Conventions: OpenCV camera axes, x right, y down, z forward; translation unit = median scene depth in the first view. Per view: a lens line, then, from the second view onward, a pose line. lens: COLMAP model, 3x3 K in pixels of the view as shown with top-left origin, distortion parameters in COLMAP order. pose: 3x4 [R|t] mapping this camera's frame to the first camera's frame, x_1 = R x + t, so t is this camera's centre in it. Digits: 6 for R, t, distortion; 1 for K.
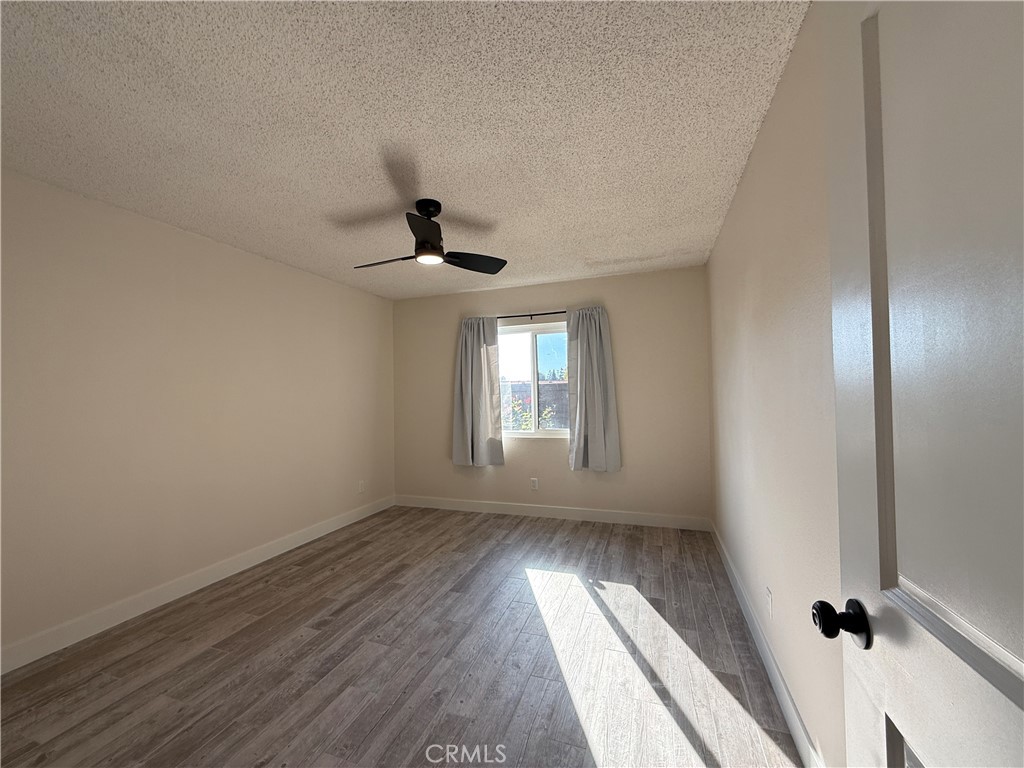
lens RADIAL K [[406.9, 0, 508.8], [0, 406.9, 384.7], [0, 0, 1]] dist [0.008112, -0.003401]
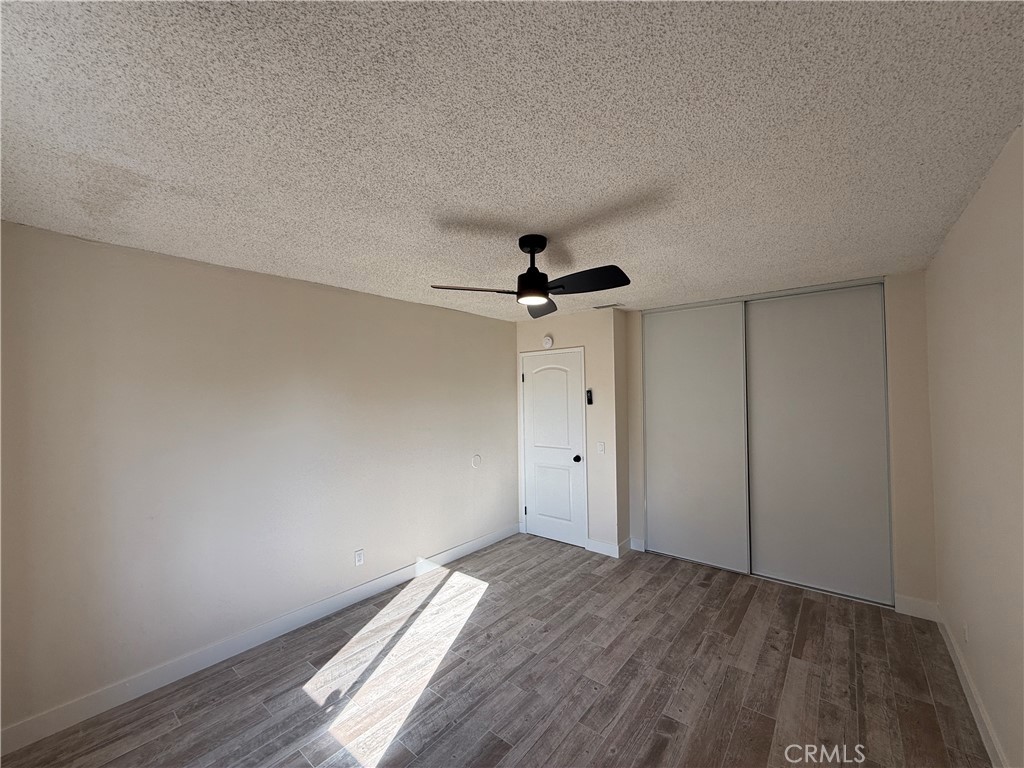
lens RADIAL K [[406.9, 0, 511.3], [0, 406.9, 388.1], [0, 0, 1]] dist [0.008112, -0.003401]
pose [[-0.940367, 0.036024, 0.338248, -0.506202], [0.022888, 0.998824, -0.042746, -0.087165], [-0.339390, -0.032456, -0.940086, 2.106583]]
